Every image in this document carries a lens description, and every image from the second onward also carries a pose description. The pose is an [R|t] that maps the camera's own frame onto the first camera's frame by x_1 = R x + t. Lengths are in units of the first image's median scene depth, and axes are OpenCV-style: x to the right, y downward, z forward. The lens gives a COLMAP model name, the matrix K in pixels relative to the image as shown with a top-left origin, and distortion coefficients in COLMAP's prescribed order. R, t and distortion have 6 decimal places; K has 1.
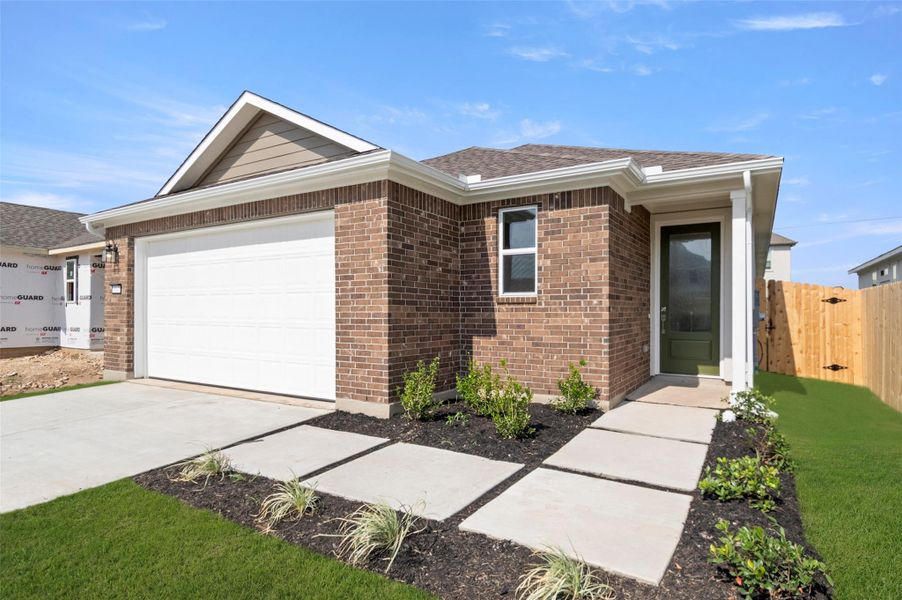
lens RADIAL K [[486.7, 0, 464.6], [0, 486.7, 310.1], [0, 0, 1]] dist [0.000397, -0.000690]
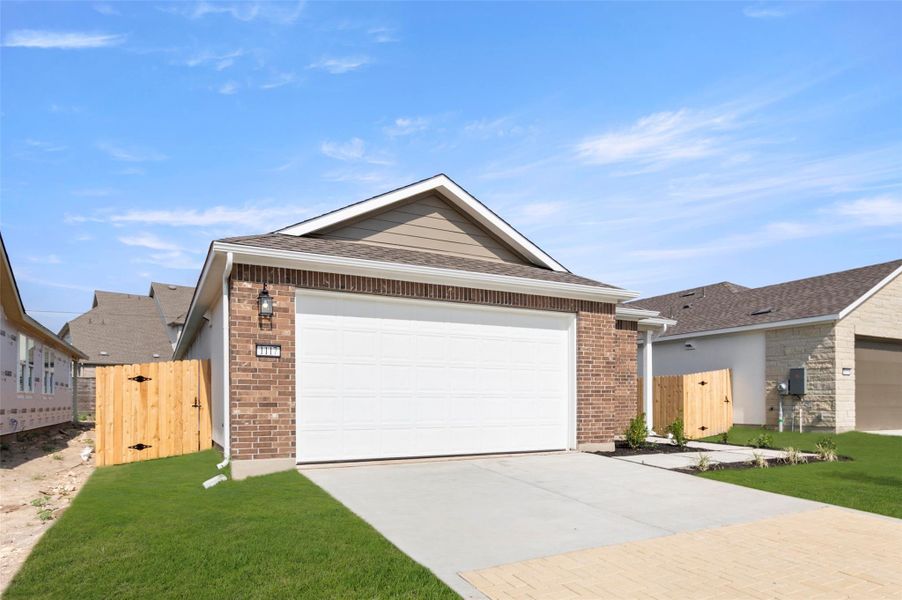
lens RADIAL K [[584.9, 0, 451.5], [0, 584.9, 394.8], [0, 0, 1]] dist [0.001266, -0.000154]
pose [[0.522459, 0.006569, 0.852639, -1.853182], [-0.002277, 0.999978, -0.006308, 0.042833], [-0.852662, 0.001354, 0.522462, 0.393184]]
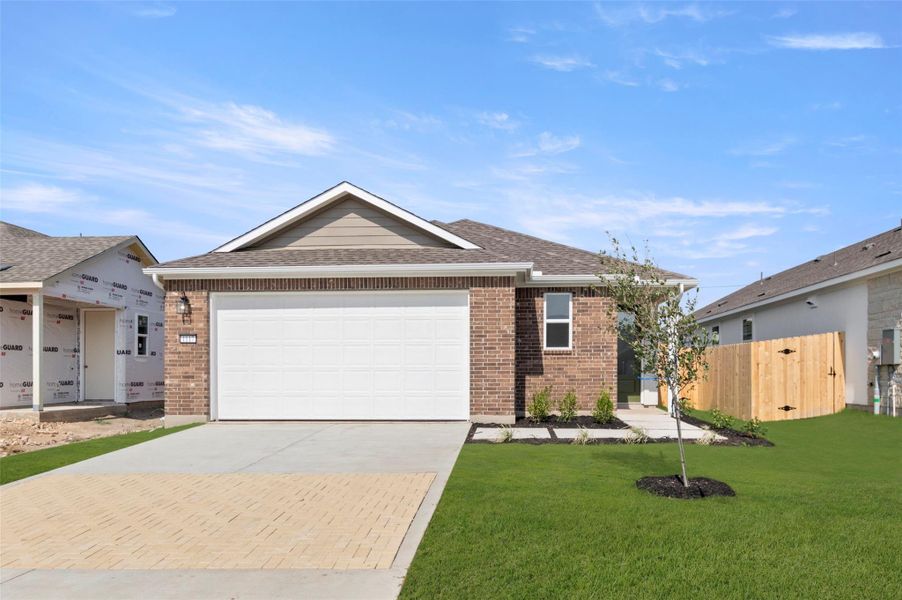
lens RADIAL K [[633.4, 0, 454.2], [0, 633.4, 369.0], [0, 0, 1]] dist [0.022394, 0.000043]
pose [[0.899610, 0.000049, 0.436695, -1.106839], [0.001636, 0.999993, -0.003483, 0.041238], [-0.436692, 0.003848, 0.899603, -0.706382]]
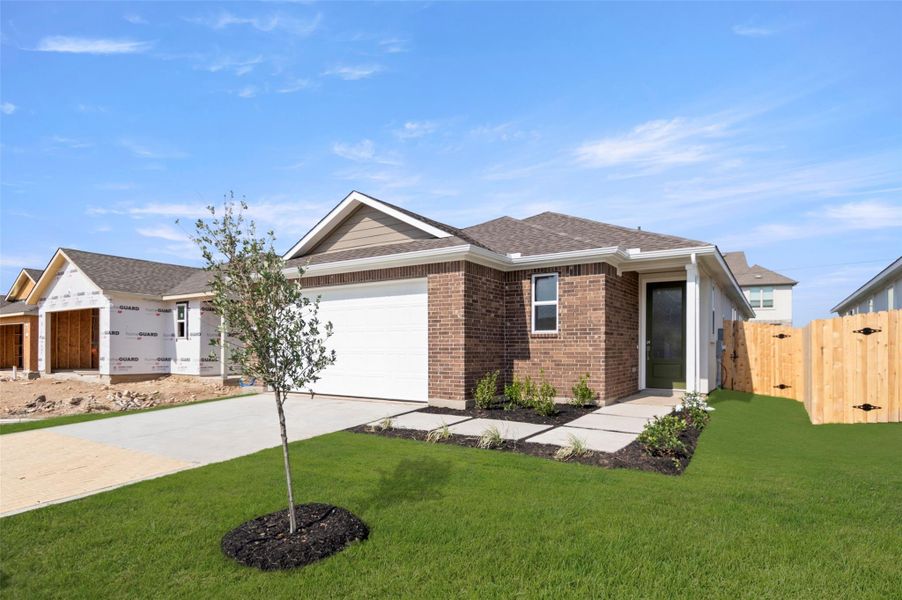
lens RADIAL K [[489.5, 0, 454.4], [0, 489.5, 348.4], [0, 0, 1]] dist [-0.000303, -0.000250]
pose [[0.999037, 0.000820, -0.043865, -0.106161], [-0.000714, 0.999997, 0.002435, 0.015815], [0.043867, -0.002401, 0.999034, -0.535296]]
